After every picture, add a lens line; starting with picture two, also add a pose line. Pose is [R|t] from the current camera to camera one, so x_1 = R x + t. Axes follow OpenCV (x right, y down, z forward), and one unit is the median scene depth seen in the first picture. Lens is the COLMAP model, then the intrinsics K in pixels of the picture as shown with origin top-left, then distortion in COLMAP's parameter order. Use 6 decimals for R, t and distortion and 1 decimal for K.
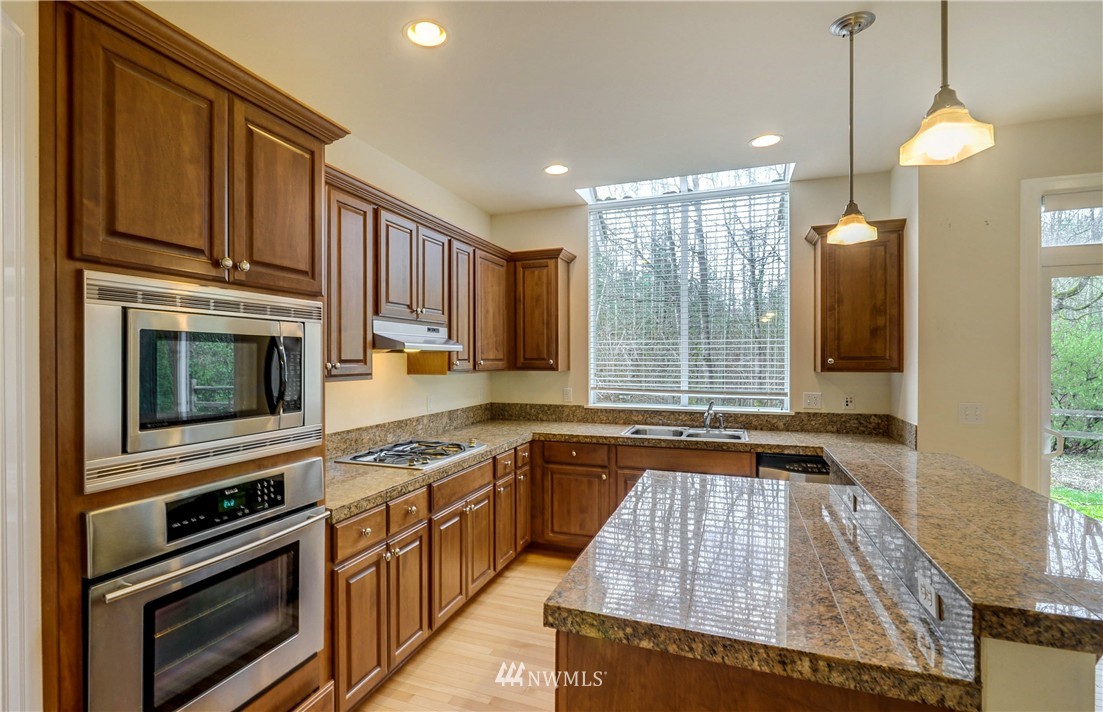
lens RADIAL K [[524.8, 0, 535.0], [0, 524.8, 360.6], [0, 0, 1]] dist [-0.000564, -0.002202]
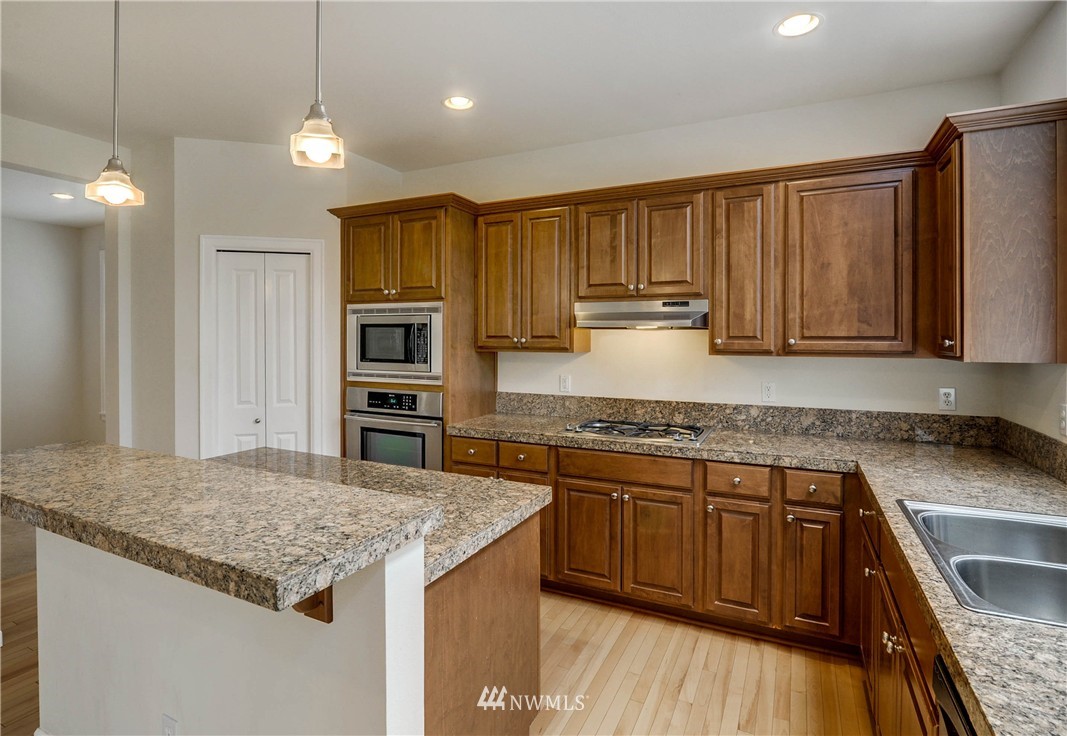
lens RADIAL K [[564.9, 0, 500.8], [0, 564.9, 337.9], [0, 0, 1]] dist [-0.006993, -0.000762]
pose [[-0.119237, 0.006133, -0.992847, 1.335515], [-0.006149, 0.999957, 0.006915, -0.007689], [0.992847, 0.006930, -0.119195, 1.353379]]
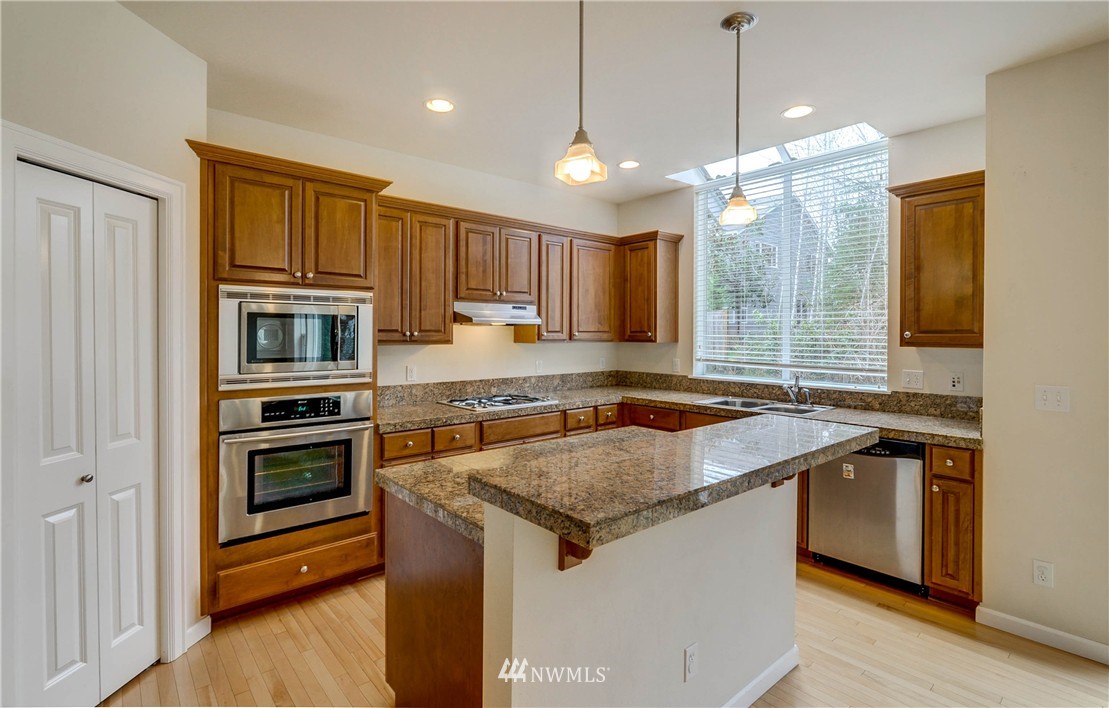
lens RADIAL K [[527.7, 0, 560.1], [0, 527.7, 334.6], [0, 0, 1]] dist [-0.000564, -0.002202]
pose [[0.885953, 0.007437, -0.463715, 0.807799], [-0.008109, 0.999967, 0.000543, 0.009330], [0.463704, 0.003279, 0.885984, -0.146963]]
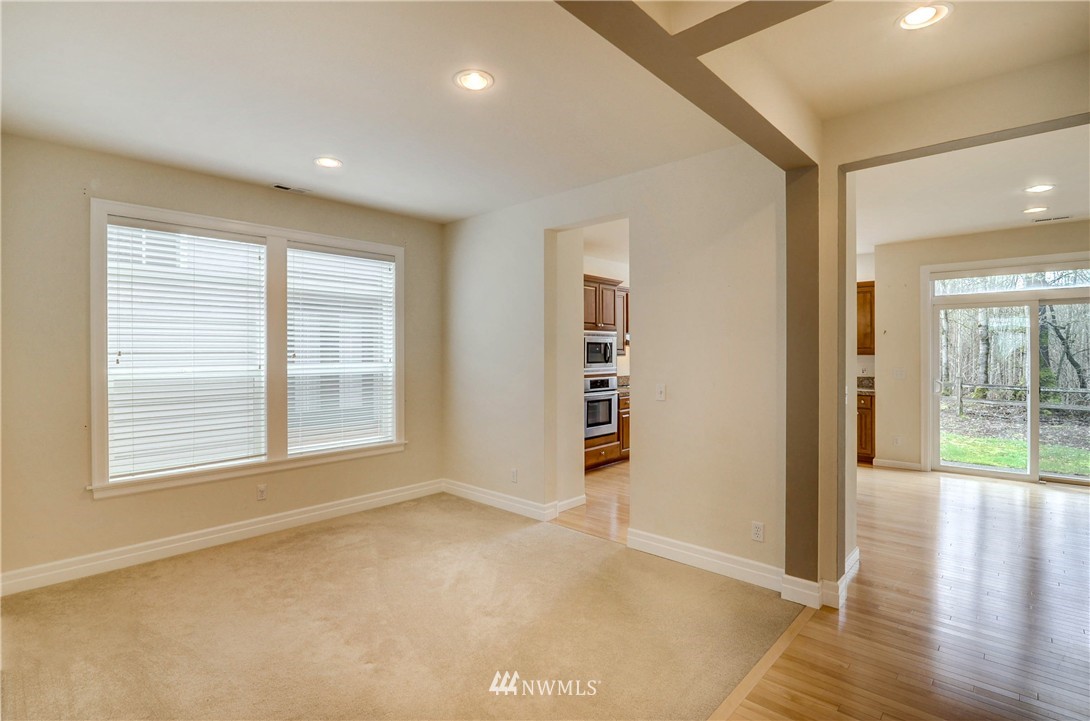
lens RADIAL K [[519.7, 0, 547.7], [0, 519.7, 349.5], [0, 0, 1]] dist [-0.003646, -0.000711]
pose [[0.932206, 0.000681, -0.361928, 0.397207], [-0.002034, 0.999992, -0.003357, 0.015475], [0.361923, 0.003865, 0.932200, -2.279951]]
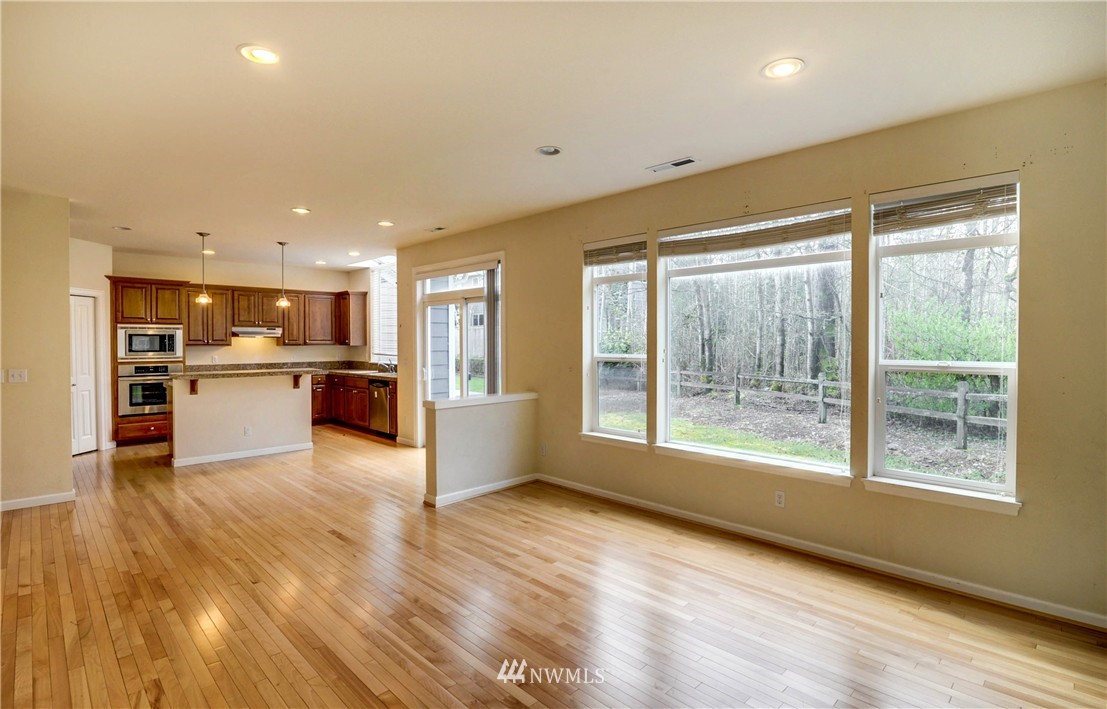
lens RADIAL K [[526.7, 0, 531.7], [0, 526.7, 347.7], [0, 0, 1]] dist [-0.000564, -0.002202]
pose [[0.901370, 0.003784, -0.433033, 3.628293], [-0.000567, 0.999971, 0.007559, 0.026694], [0.433049, -0.006568, 0.901346, -1.432042]]
